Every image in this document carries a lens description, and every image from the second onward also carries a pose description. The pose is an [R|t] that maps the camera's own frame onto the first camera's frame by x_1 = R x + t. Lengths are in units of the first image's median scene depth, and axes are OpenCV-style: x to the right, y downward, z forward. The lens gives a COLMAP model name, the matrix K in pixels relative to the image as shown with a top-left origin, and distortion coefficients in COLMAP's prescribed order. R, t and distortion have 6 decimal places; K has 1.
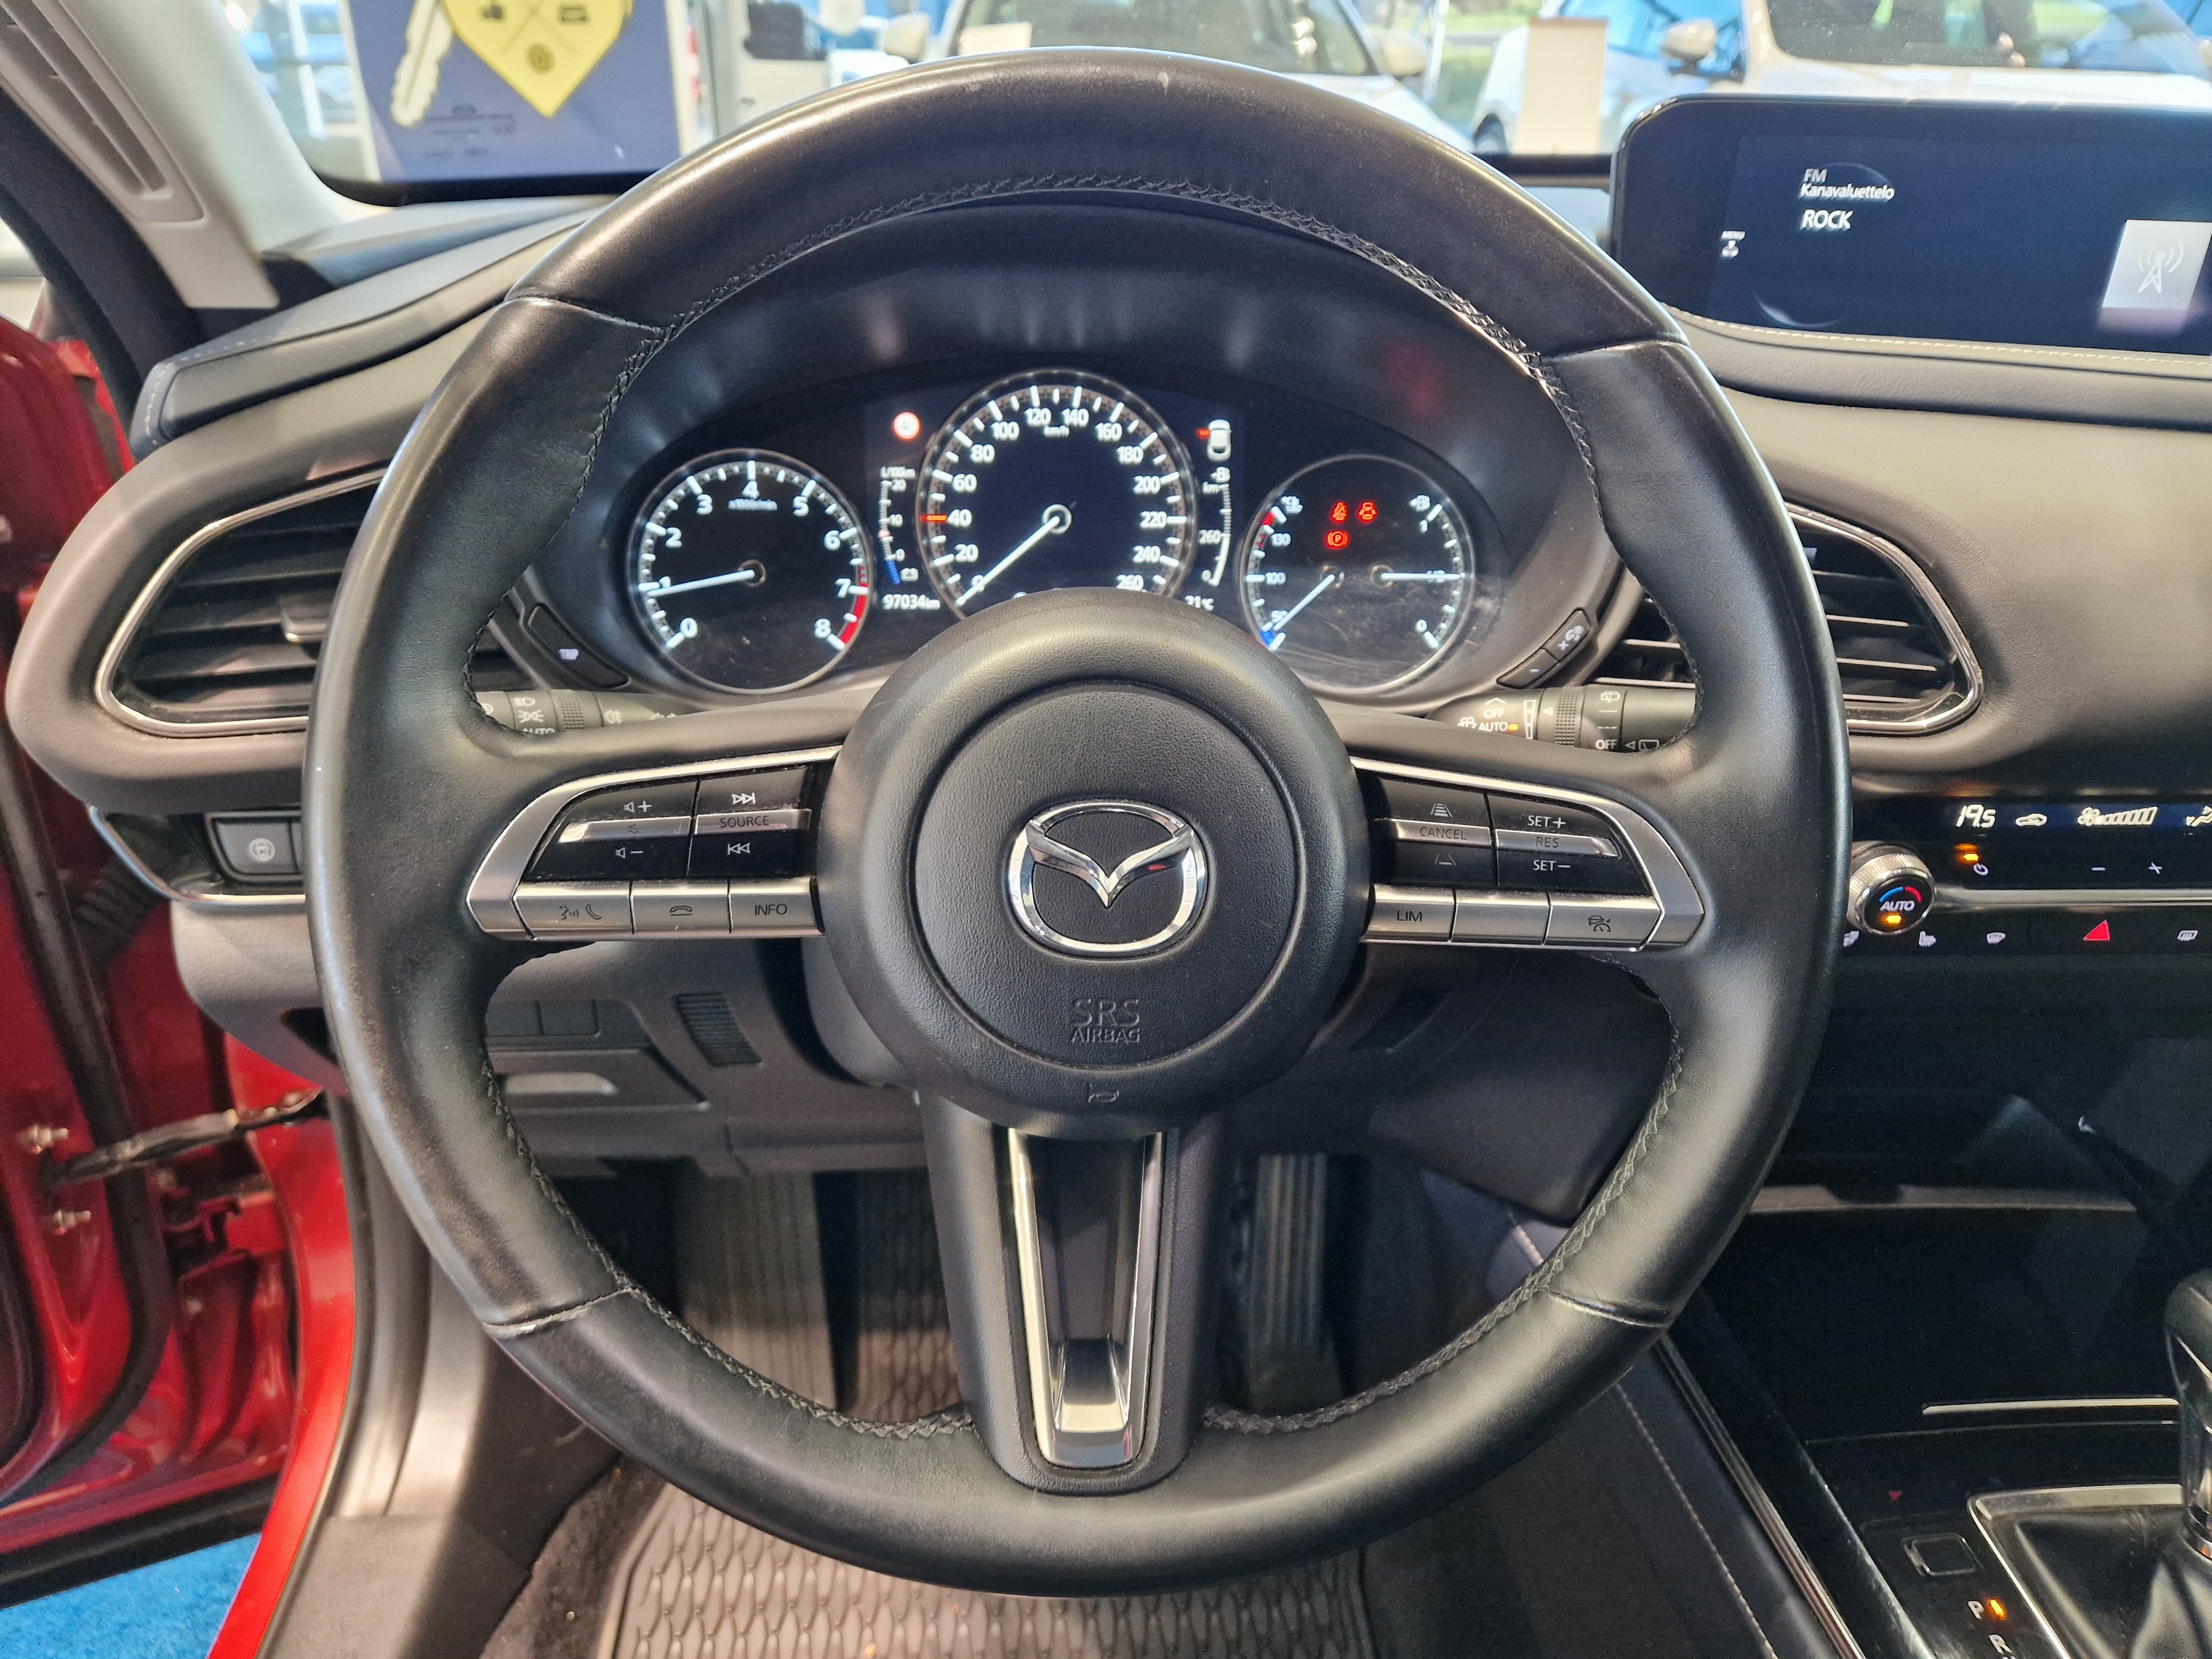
lens RADIAL K [[1478.2, 0, 1108.8], [0, 1478.2, 865.6], [0, 0, 1]] dist [0.050761, -0.050339]
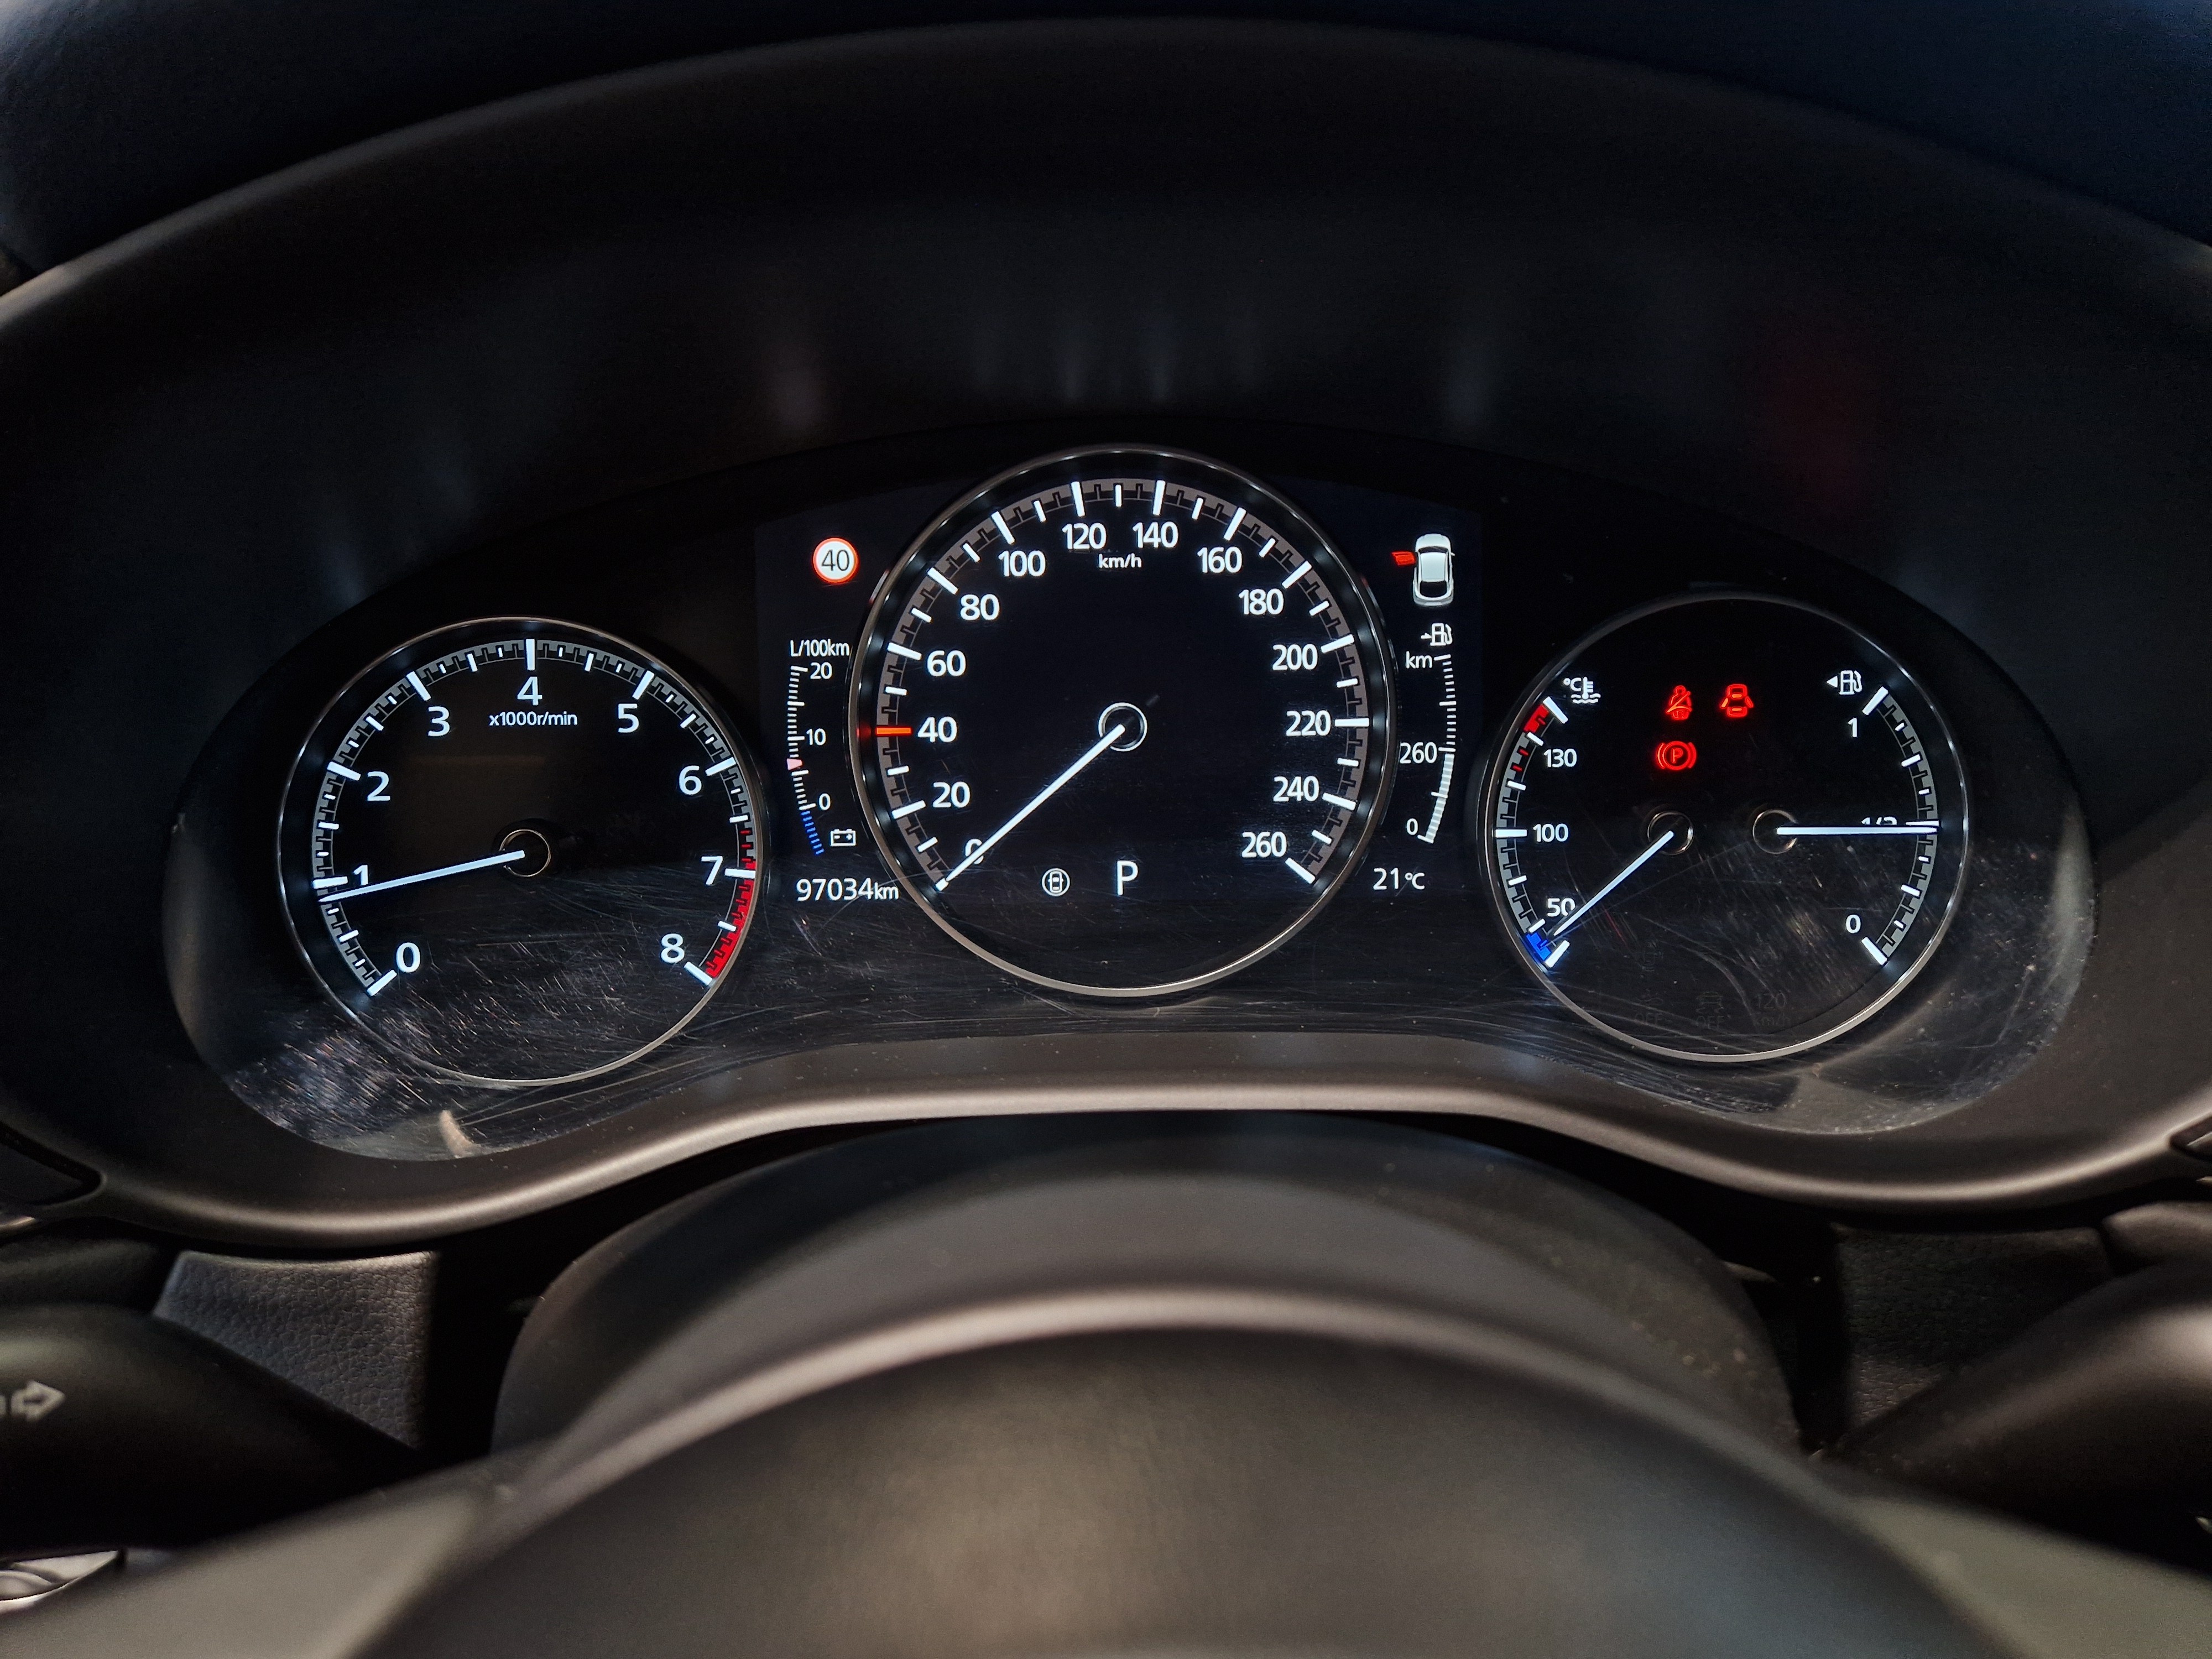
lens RADIAL K [[1478.2, 0, 1119.7], [0, 1478.2, 851.7], [0, 0, 1]] dist [0.050761, -0.050339]
pose [[0.998496, -0.015533, -0.052569, -0.009536], [0.012127, 0.997843, -0.064513, -0.158148], [0.053458, 0.063778, 0.996531, 0.489589]]
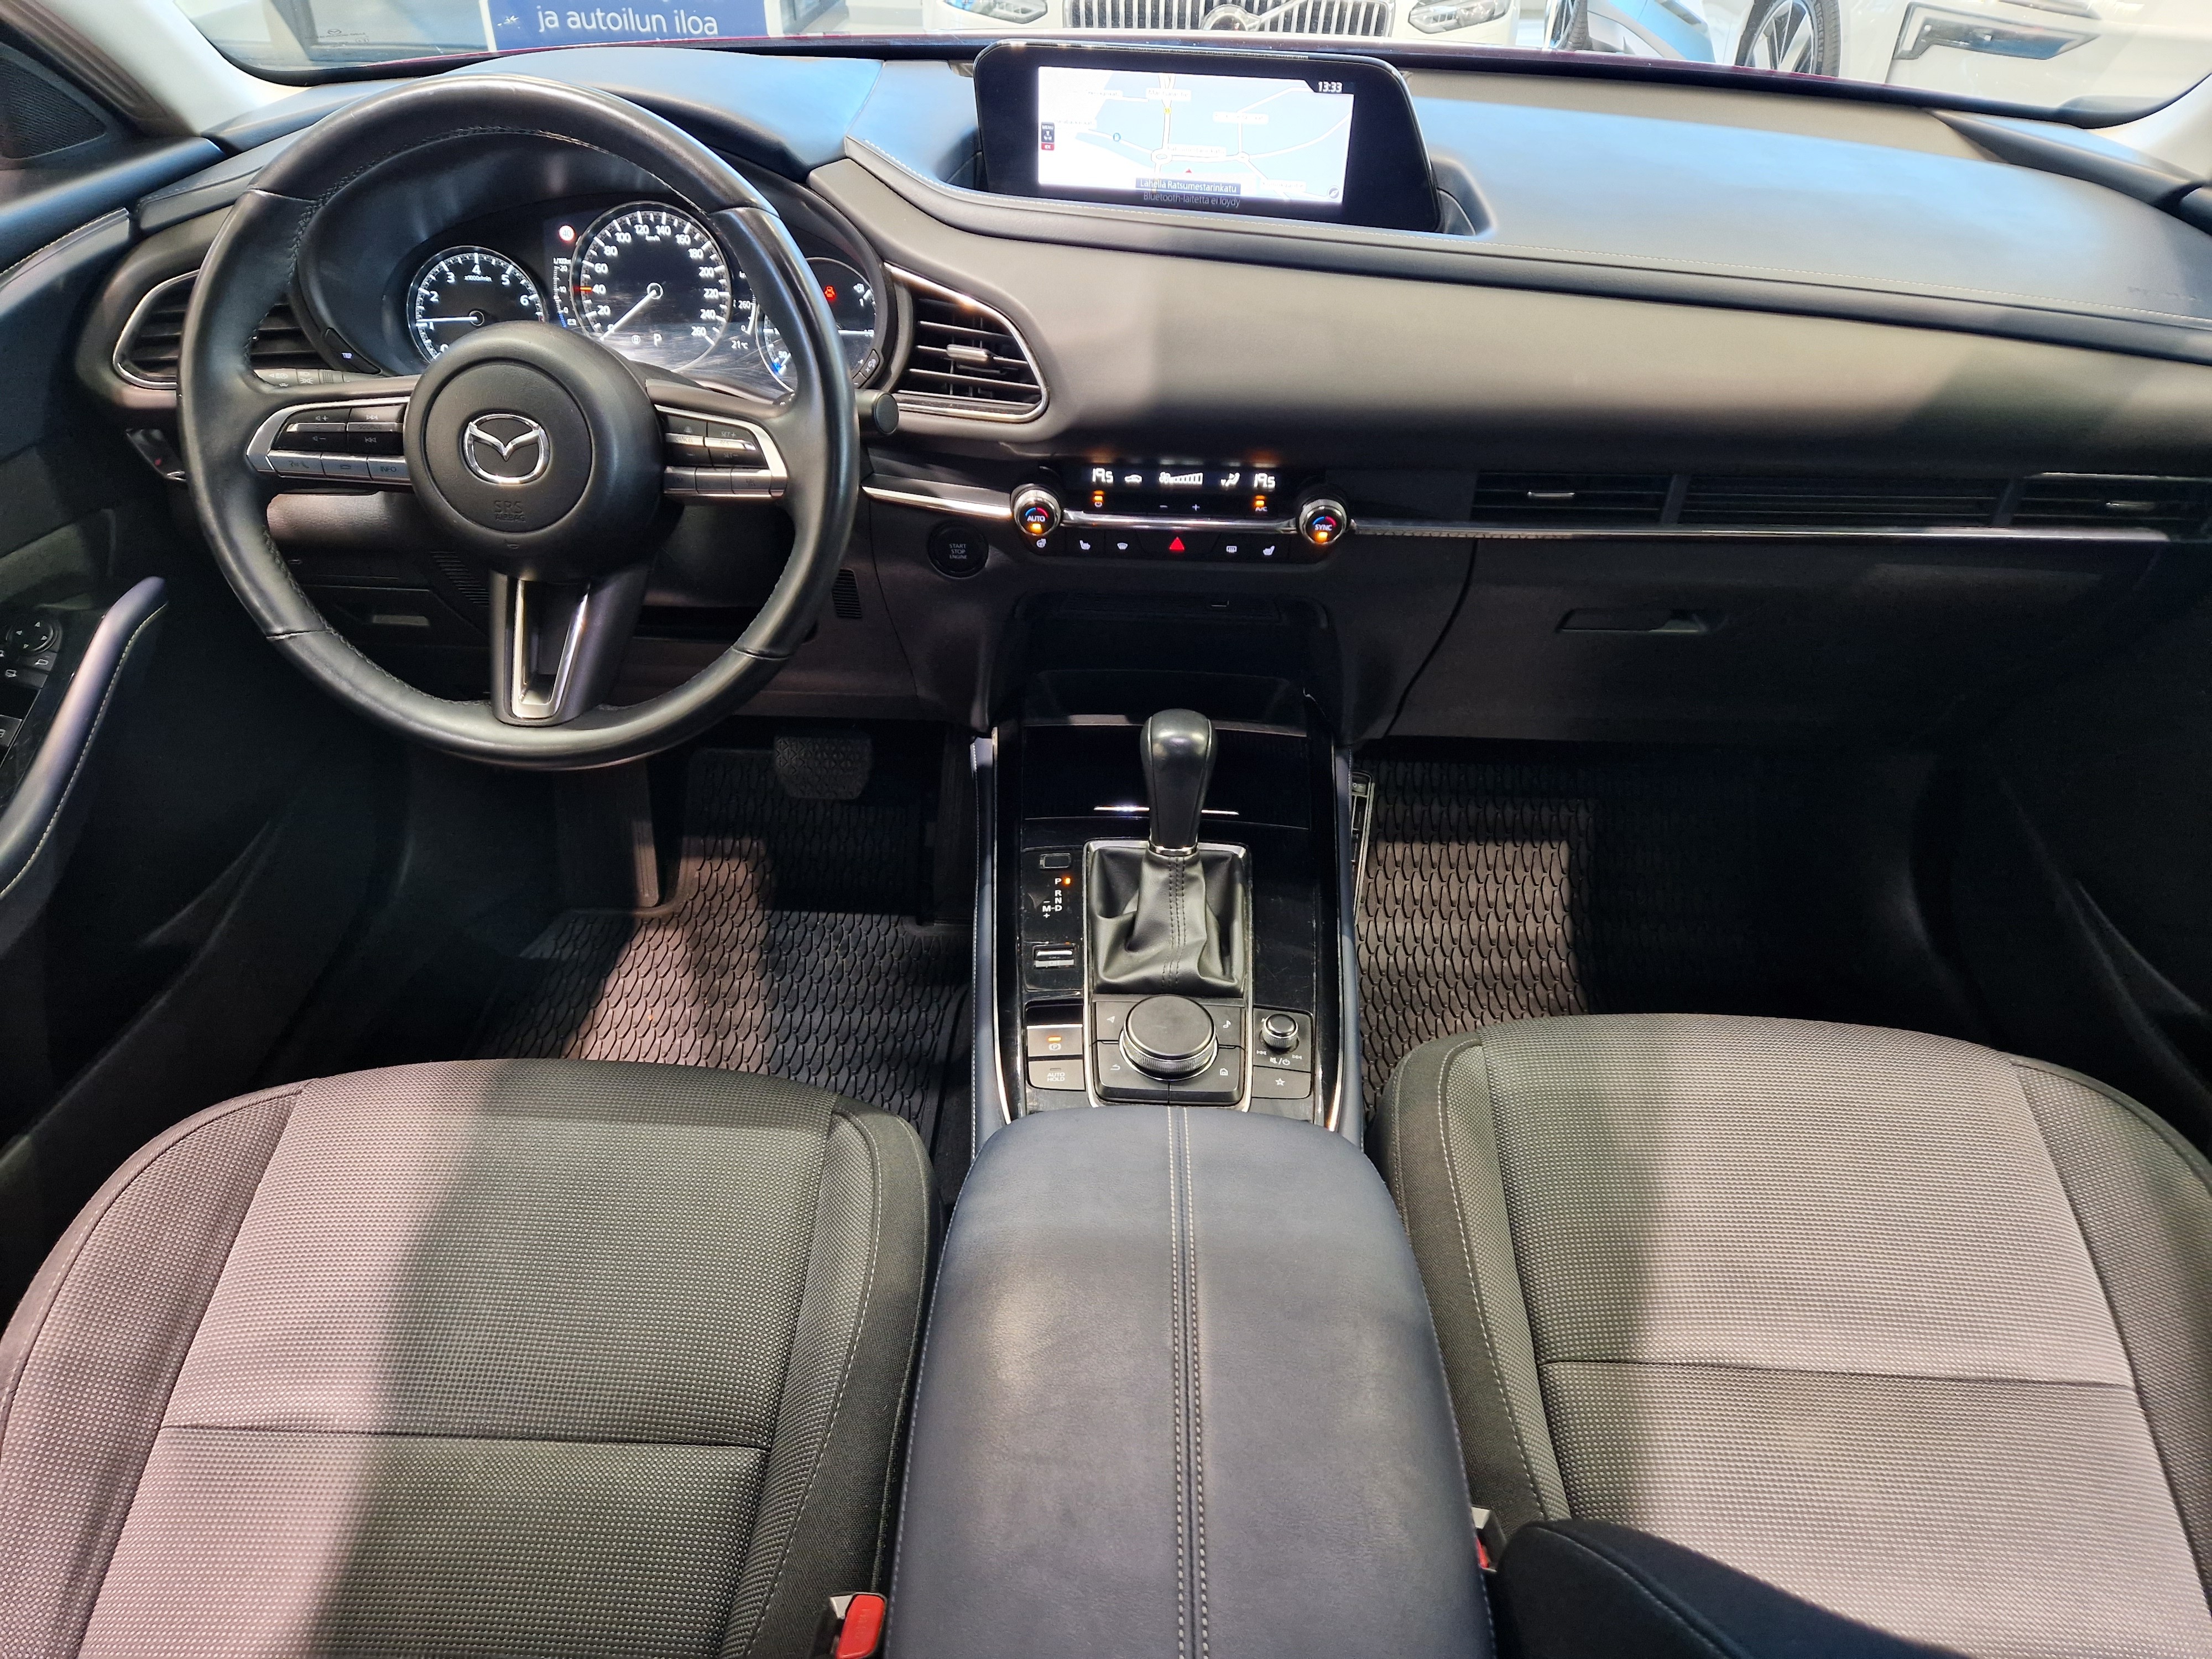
lens RADIAL K [[1478.2, 0, 1130.1], [0, 1478.2, 851.7], [0, 0, 1]] dist [0.050761, -0.050339]
pose [[0.996418, 0.049010, -0.068919, 0.677479], [-0.039479, 0.990272, 0.133429, 0.161275], [0.074788, -0.130230, 0.988659, -0.775109]]
